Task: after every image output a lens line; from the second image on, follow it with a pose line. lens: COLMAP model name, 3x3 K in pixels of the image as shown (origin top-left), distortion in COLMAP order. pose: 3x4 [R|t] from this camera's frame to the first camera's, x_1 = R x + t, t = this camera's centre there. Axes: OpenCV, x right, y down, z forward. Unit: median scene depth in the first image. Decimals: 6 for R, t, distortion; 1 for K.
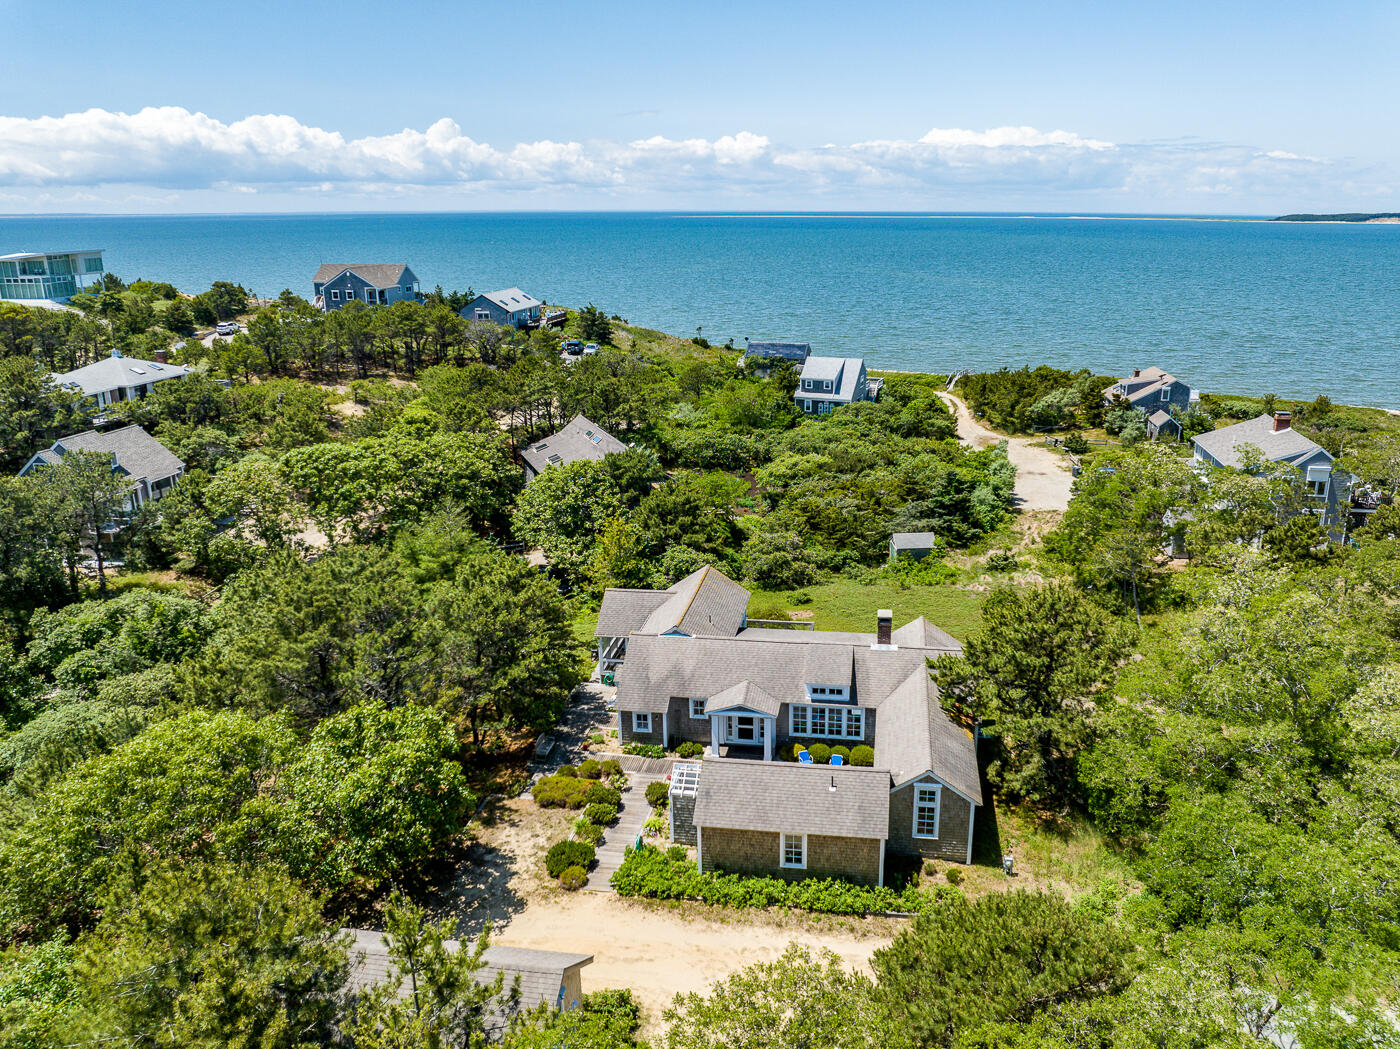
lens RADIAL K [[993.3, 0, 765.5], [0, 993.3, 509.8], [0, 0, 1]] dist [-0.011073, -0.001233]
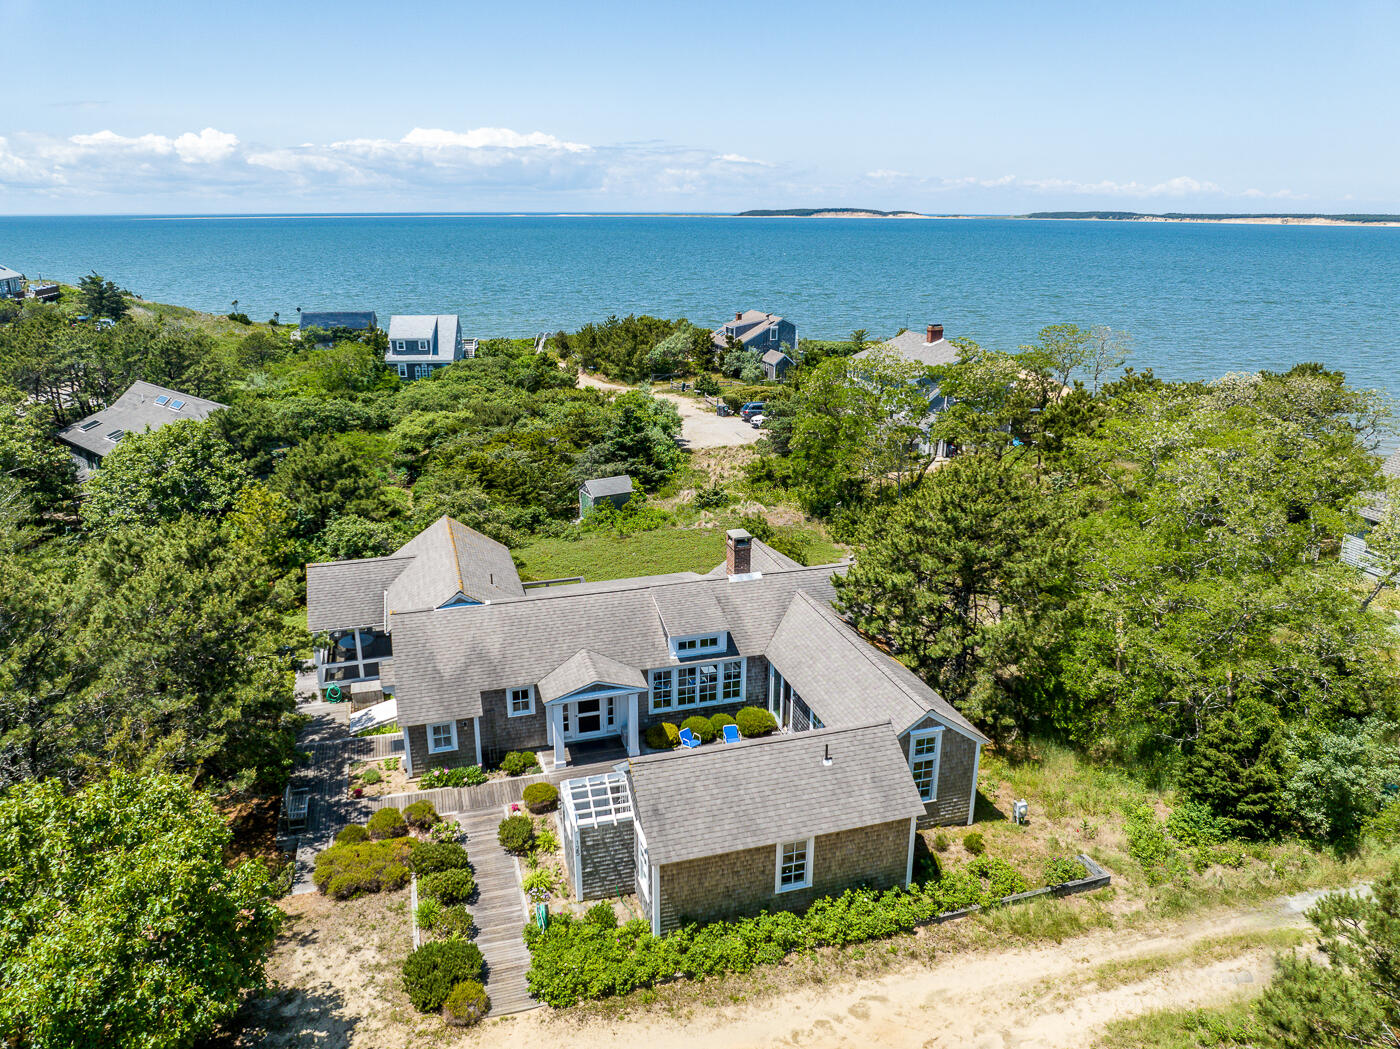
lens RADIAL K [[986.0, 0, 700.0], [0, 986.0, 524.5], [0, 0, 1]] dist [-0.033871, 0.002748]
pose [[0.916602, -0.121946, 0.380750, -0.197841], [0.112881, 0.992537, 0.046141, 0.060747], [-0.383535, 0.000687, 0.923526, 0.321308]]
